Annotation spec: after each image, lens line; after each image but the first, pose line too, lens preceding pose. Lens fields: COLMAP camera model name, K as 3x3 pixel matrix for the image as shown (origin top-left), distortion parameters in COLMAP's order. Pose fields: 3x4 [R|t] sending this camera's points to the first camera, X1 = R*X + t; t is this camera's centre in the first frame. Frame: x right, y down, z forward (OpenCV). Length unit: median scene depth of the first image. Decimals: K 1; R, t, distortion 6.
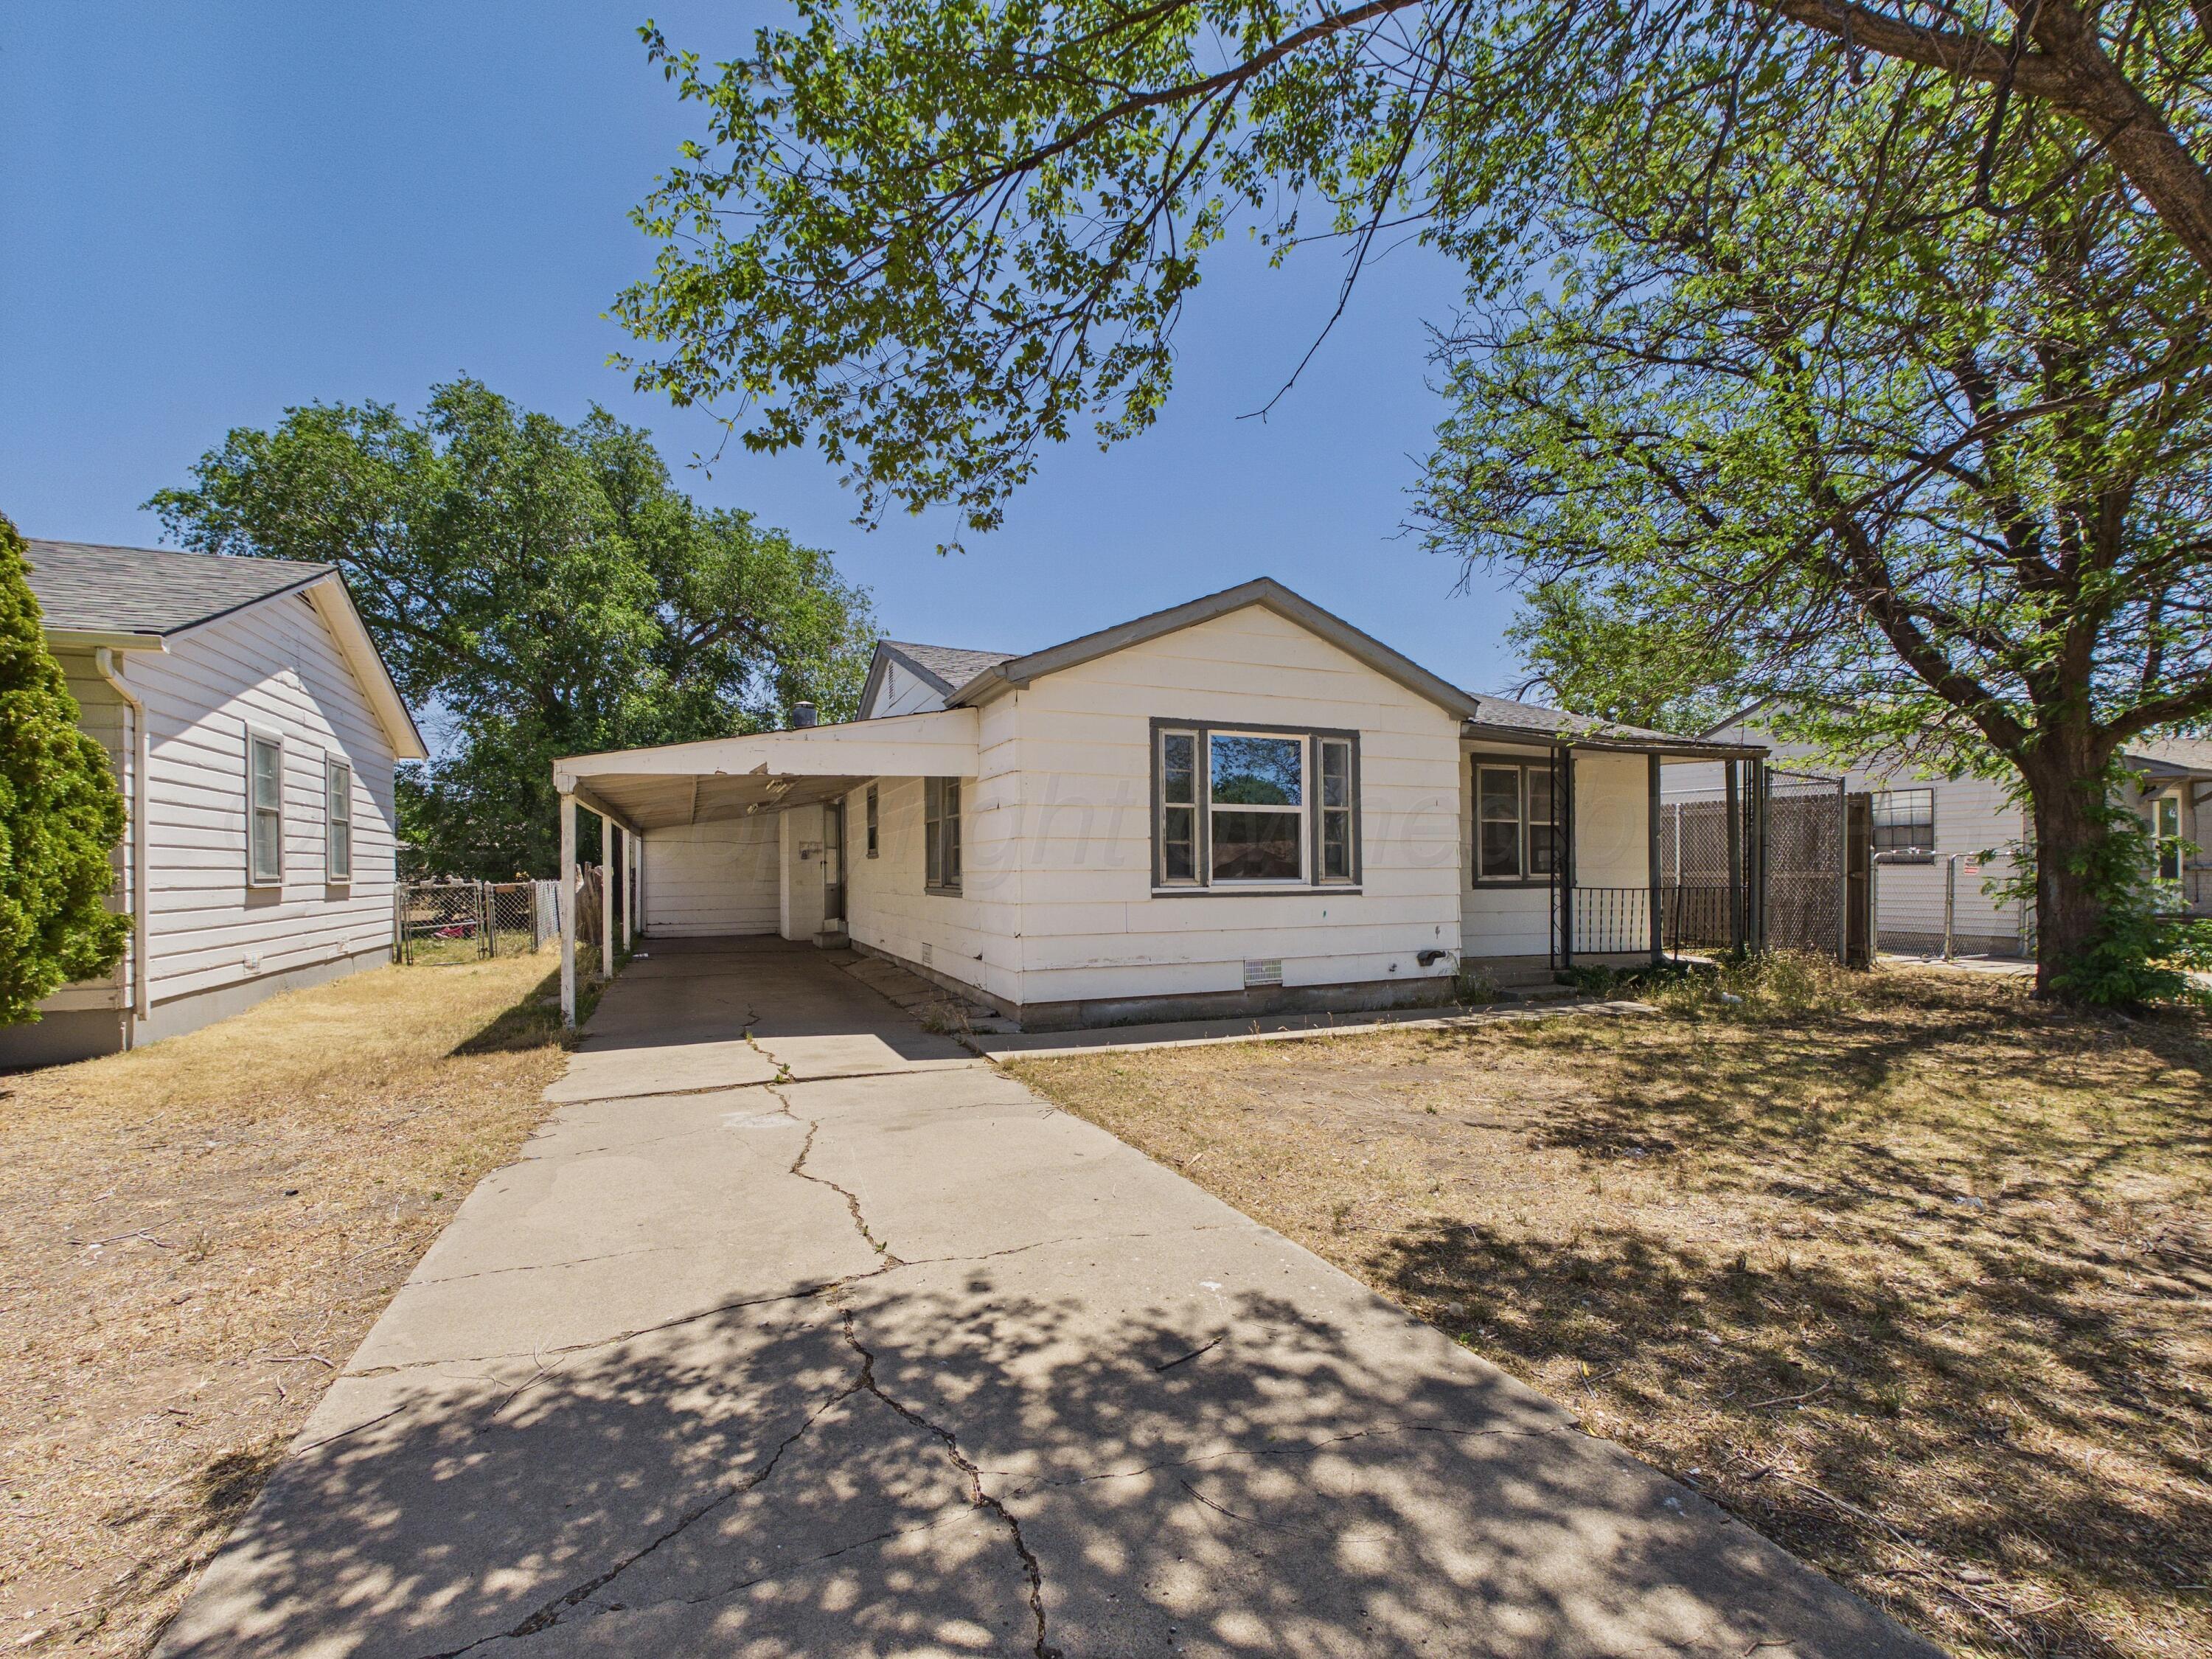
lens RADIAL K [[893.3, 0, 1106.6], [0, 893.3, 848.2], [0, 0, 1]] dist [0.001090, -0.000048]
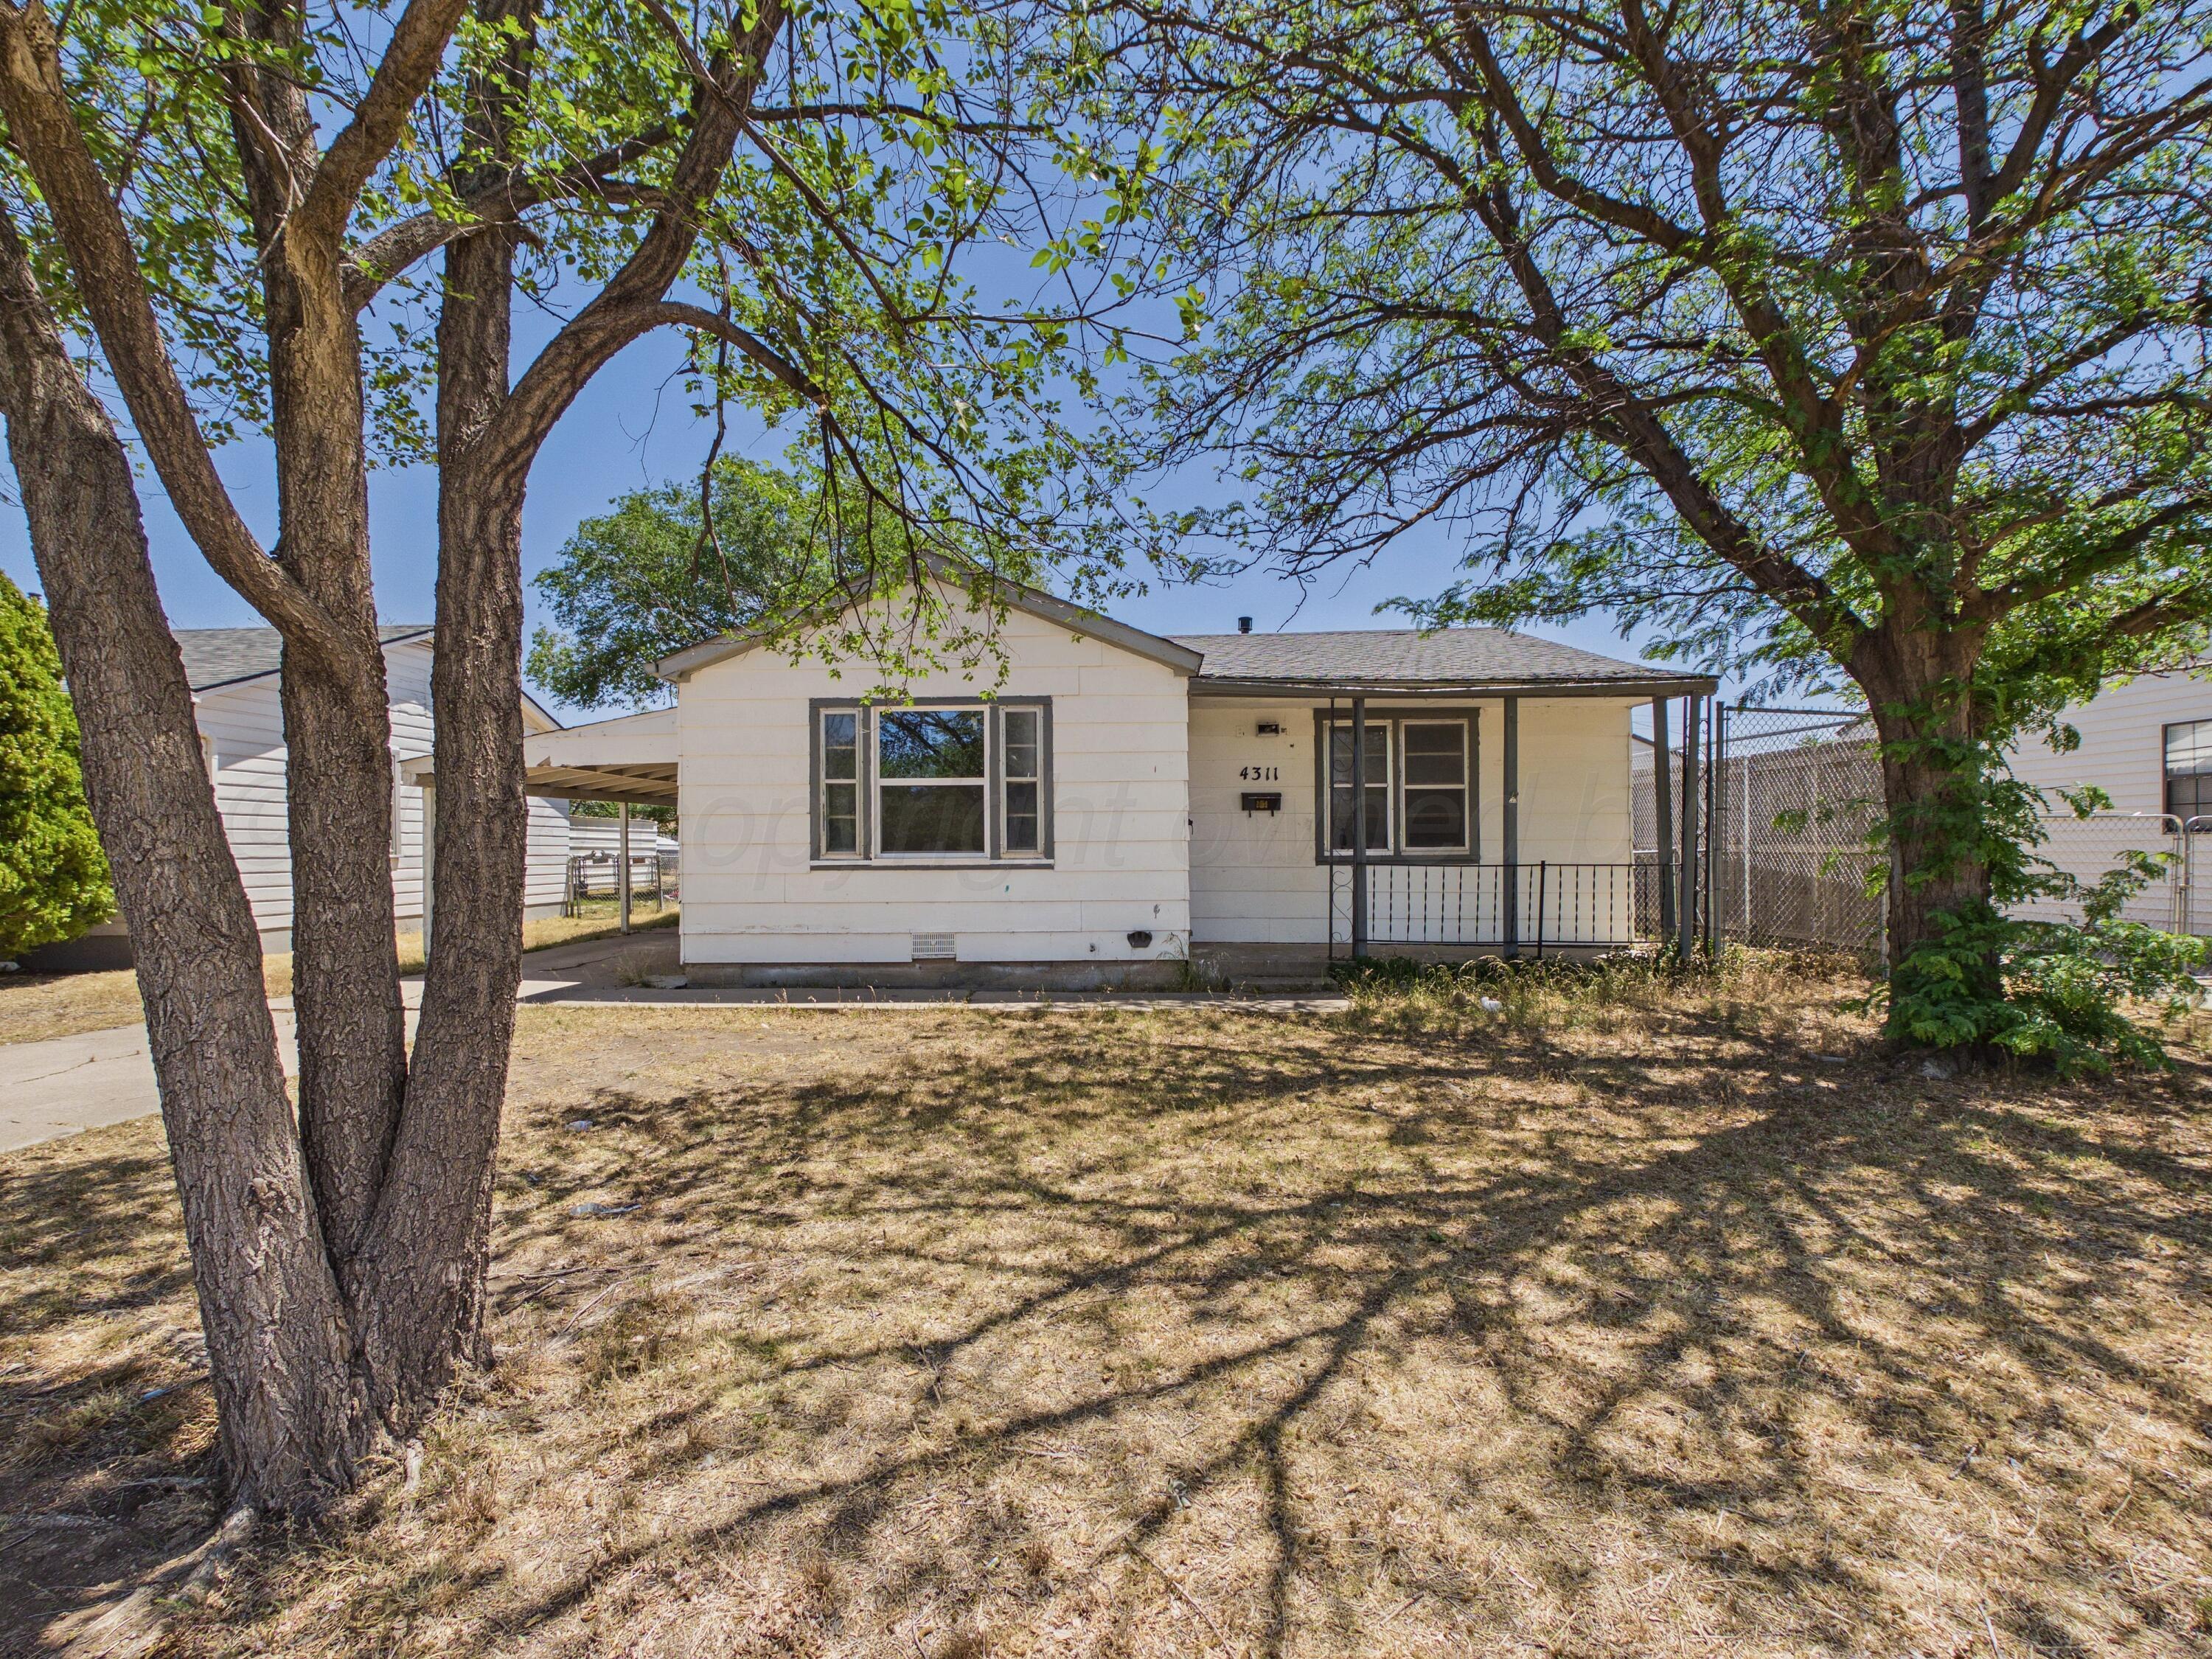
lens RADIAL K [[893.3, 0, 1106.6], [0, 893.3, 848.2], [0, 0, 1]] dist [0.001090, -0.000048]
pose [[0.921164, -0.000294, -0.389175, 0.720455], [0.010564, 0.999650, 0.024250, 0.007318], [0.389031, -0.026449, 0.920845, 0.150802]]
